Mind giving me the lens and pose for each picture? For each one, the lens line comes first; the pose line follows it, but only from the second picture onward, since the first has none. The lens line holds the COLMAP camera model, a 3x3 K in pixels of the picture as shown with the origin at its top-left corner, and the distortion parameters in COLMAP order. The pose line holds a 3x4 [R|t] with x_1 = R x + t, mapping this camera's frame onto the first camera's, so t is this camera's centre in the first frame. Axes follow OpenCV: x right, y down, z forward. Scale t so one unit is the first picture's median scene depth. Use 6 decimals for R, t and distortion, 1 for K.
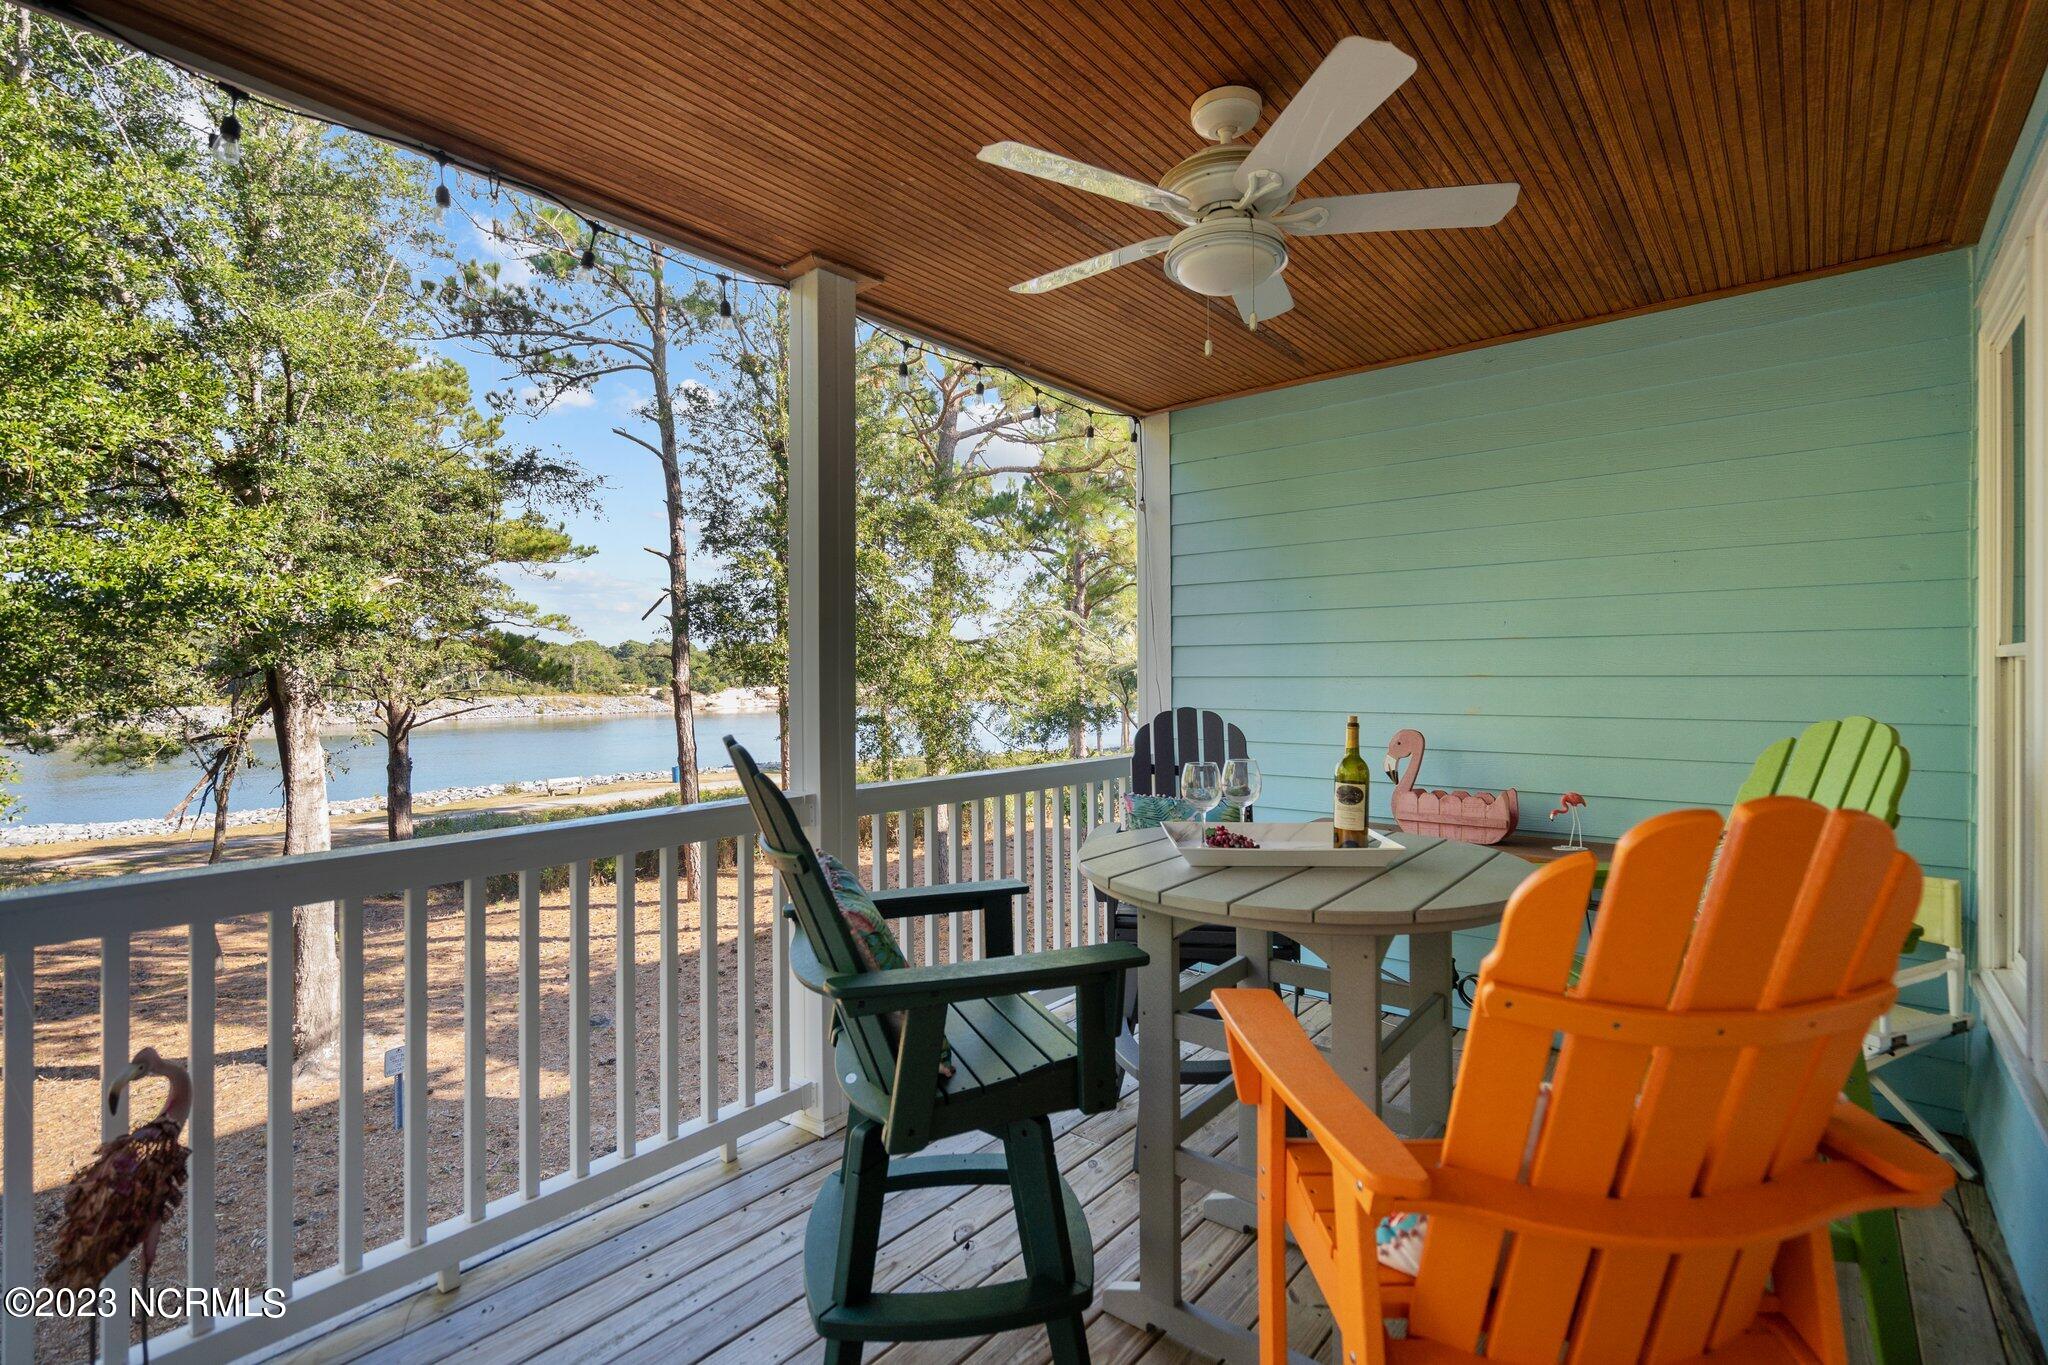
lens RADIAL K [[935.0, 0, 1021.7], [0, 935.0, 683.9], [0, 0, 1]] dist [0.000124, 0.000000]
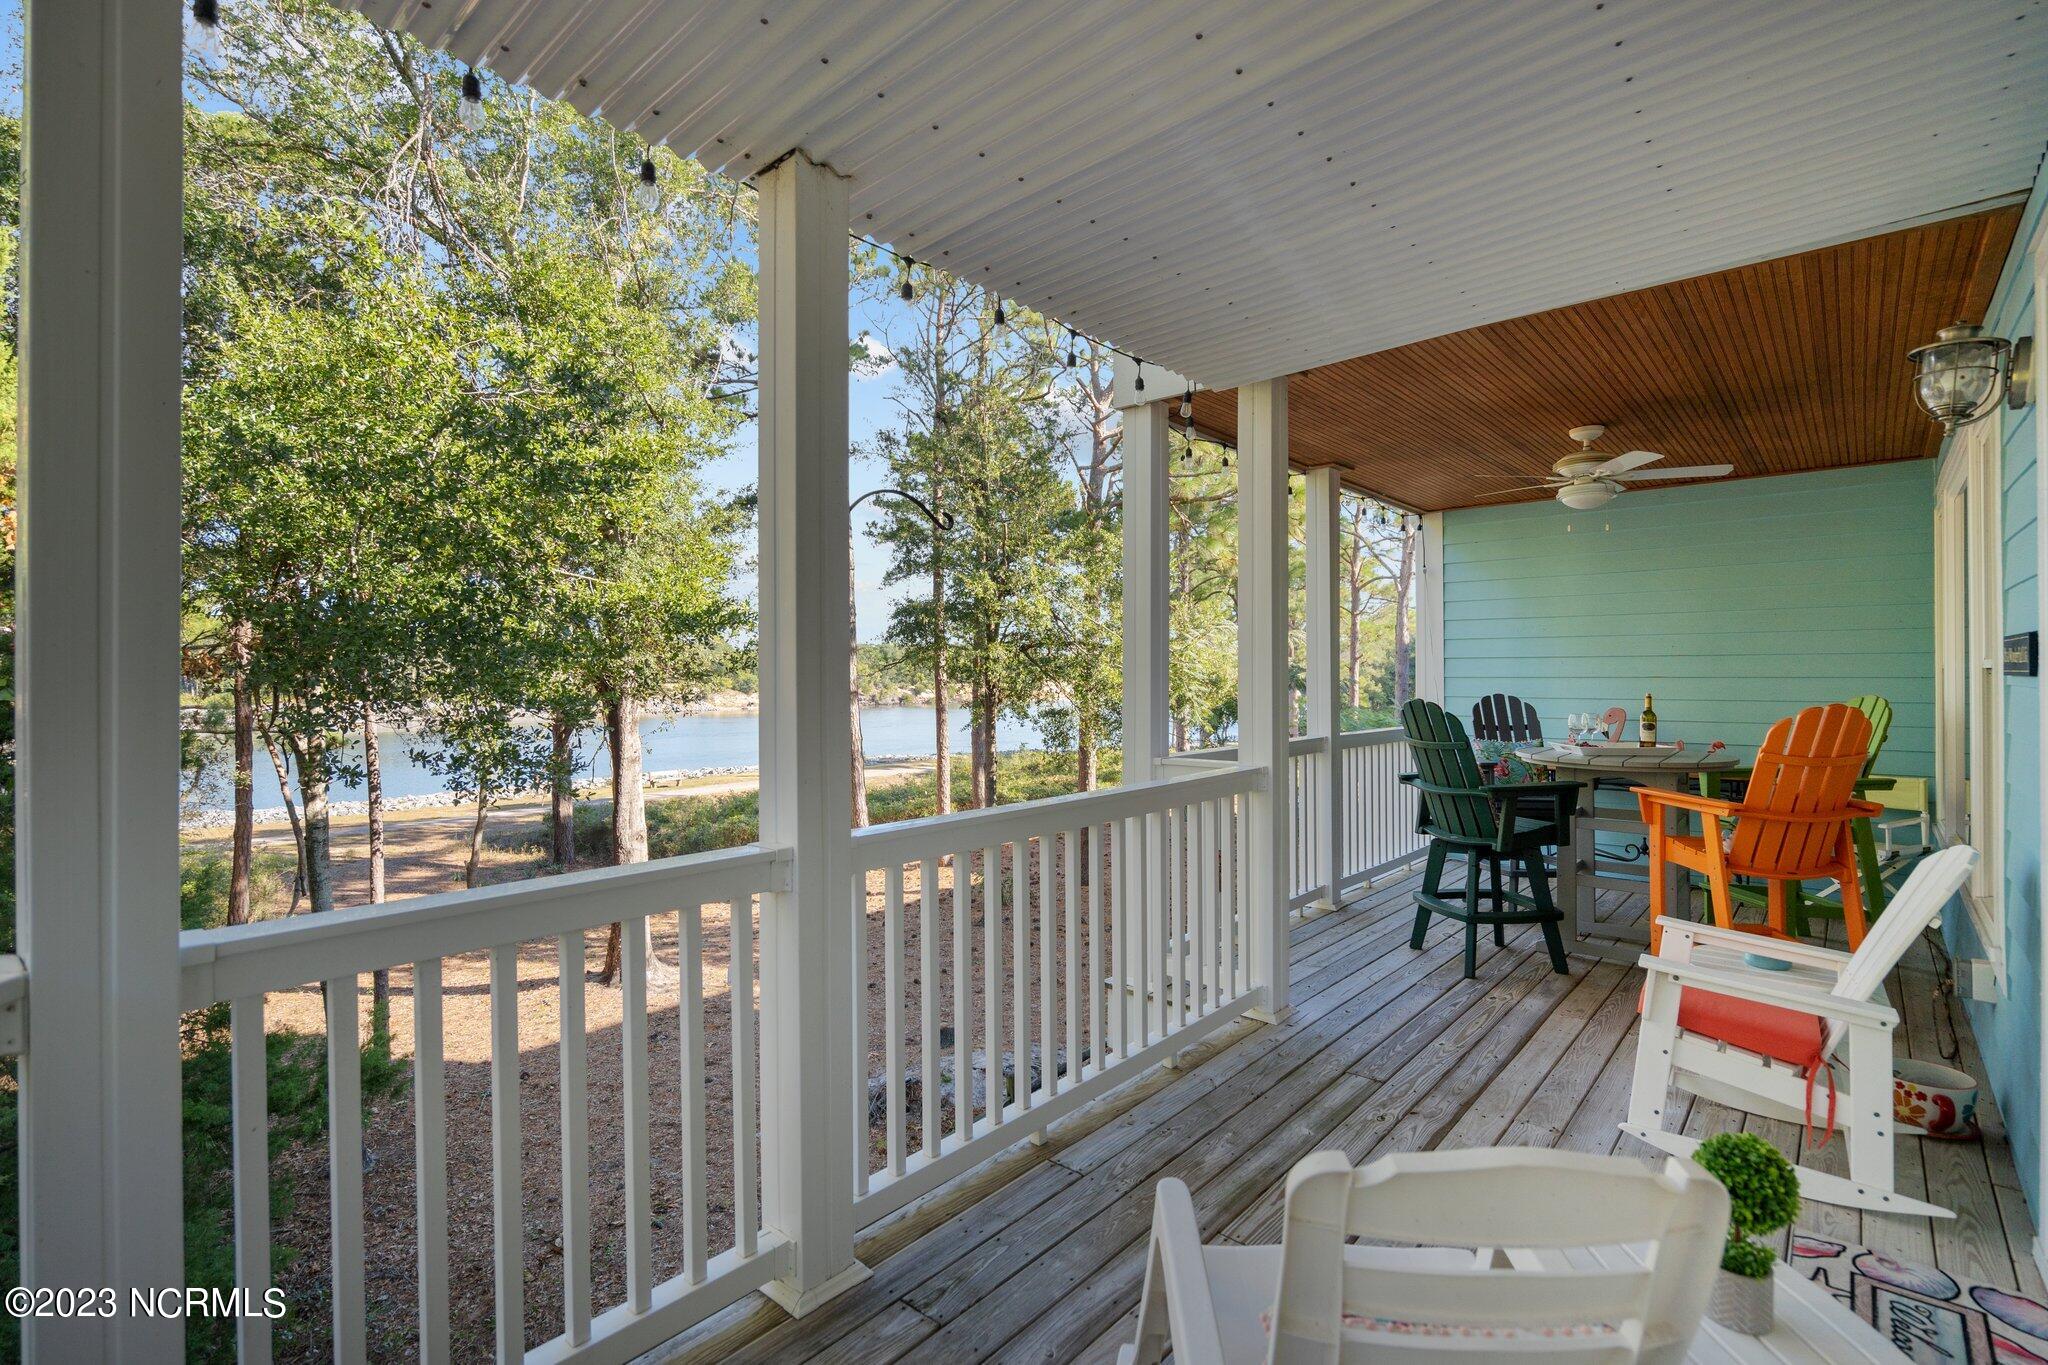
lens RADIAL K [[935.0, 0, 1026.3], [0, 935.0, 674.8], [0, 0, 1]] dist [0.000124, 0.000000]
pose [[0.999534, 0.002678, -0.030395, -0.786017], [-0.002994, 0.999942, -0.010356, 0.010999], [0.030365, 0.010443, 0.999484, -0.963815]]
